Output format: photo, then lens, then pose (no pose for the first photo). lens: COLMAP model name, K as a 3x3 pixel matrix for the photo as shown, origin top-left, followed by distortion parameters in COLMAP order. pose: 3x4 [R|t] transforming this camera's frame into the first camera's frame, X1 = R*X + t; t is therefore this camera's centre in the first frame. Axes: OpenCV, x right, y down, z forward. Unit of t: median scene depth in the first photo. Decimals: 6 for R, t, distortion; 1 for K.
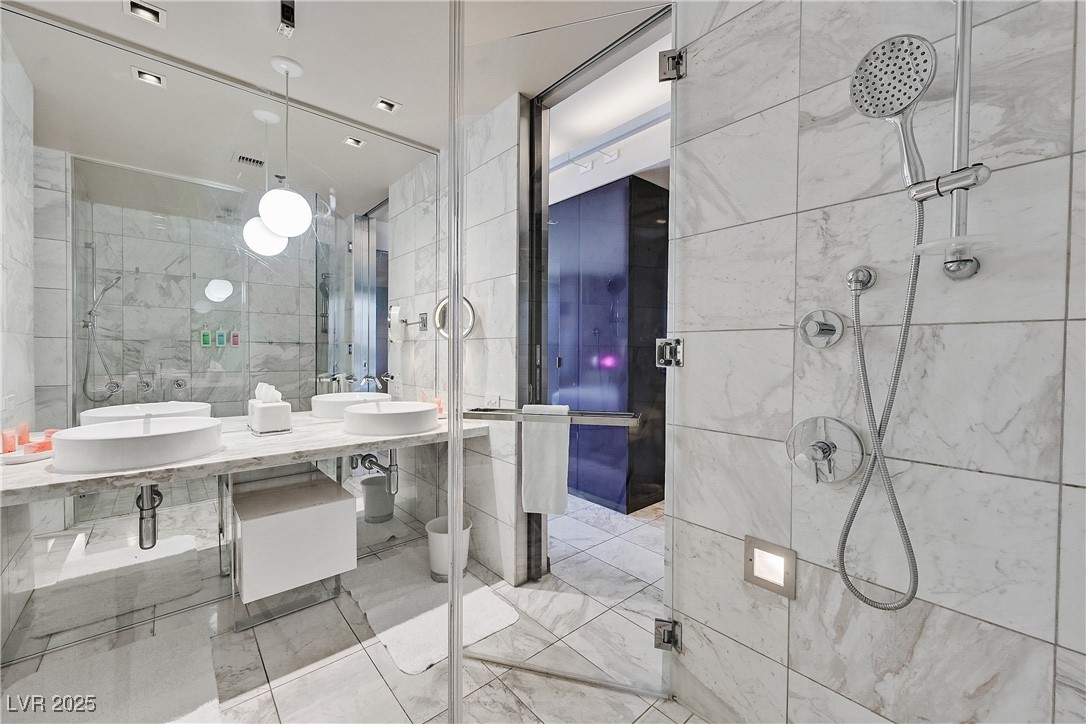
lens RADIAL K [[433.1, 0, 541.6], [0, 433.1, 357.2], [0, 0, 1]] dist [0.001142, 0.000231]
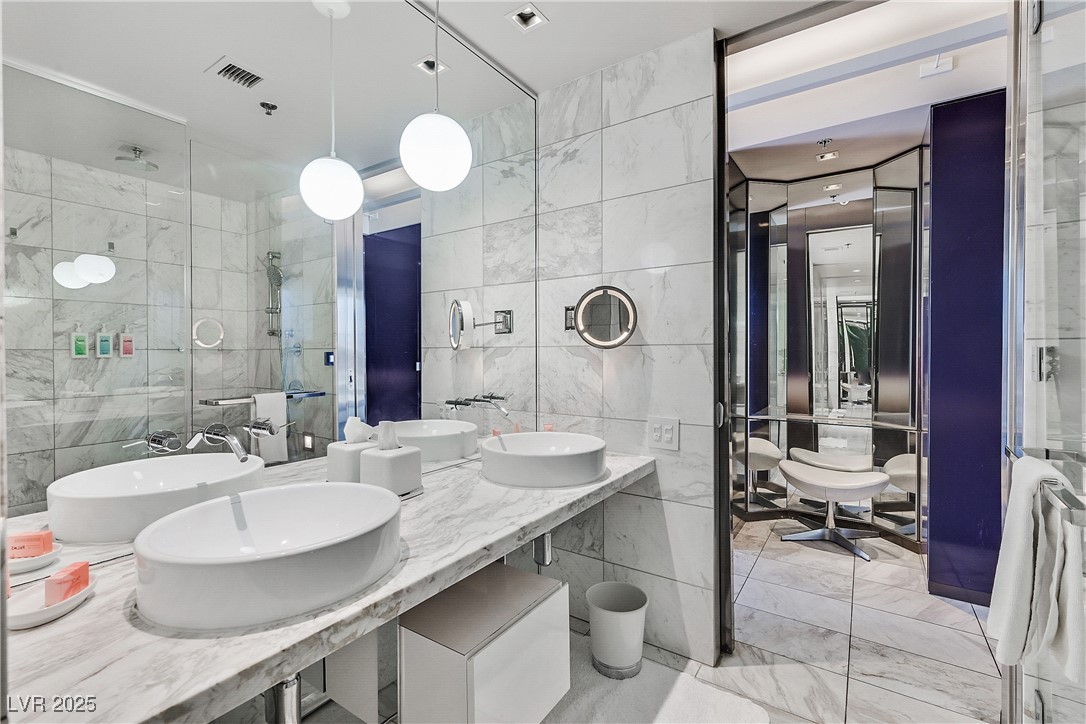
lens RADIAL K [[481.3, 0, 543.0], [0, 481.3, 355.3], [0, 0, 1]] dist [0.000789, -0.000183]
pose [[0.965414, -0.013409, 0.260377, -0.517232], [0.016105, 0.999836, -0.008223, -0.019999], [-0.260224, 0.012132, 0.965472, 0.223750]]
